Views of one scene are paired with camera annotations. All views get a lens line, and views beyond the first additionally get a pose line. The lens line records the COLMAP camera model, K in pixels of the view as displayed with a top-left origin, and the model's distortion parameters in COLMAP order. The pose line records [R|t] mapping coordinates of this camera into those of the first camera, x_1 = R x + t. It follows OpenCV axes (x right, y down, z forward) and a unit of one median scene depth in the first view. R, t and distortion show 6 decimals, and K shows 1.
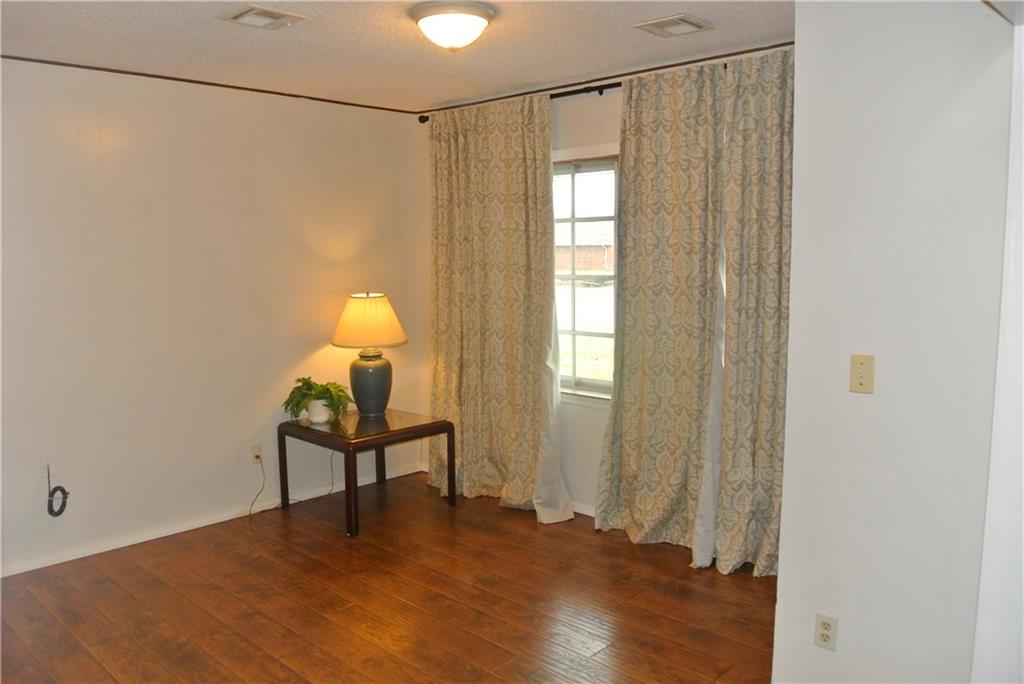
lens RADIAL K [[797.4, 0, 495.6], [0, 797.4, 352.4], [0, 0, 1]] dist [-0.090185, 0.041313]
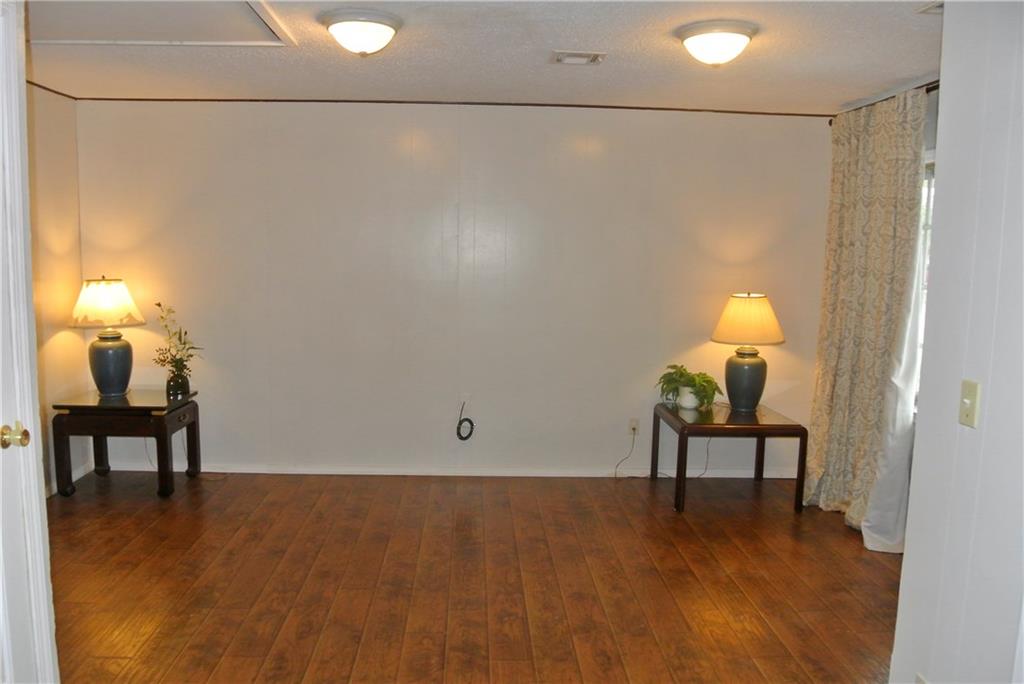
lens RADIAL K [[797.4, 0, 495.6], [0, 797.4, 352.4], [0, 0, 1]] dist [-0.090185, 0.041313]
pose [[0.719949, 0.109046, -0.685406, 0.326151], [-0.113021, 0.992818, 0.039237, -0.000691], [0.684762, 0.049217, 0.727103, 0.019396]]
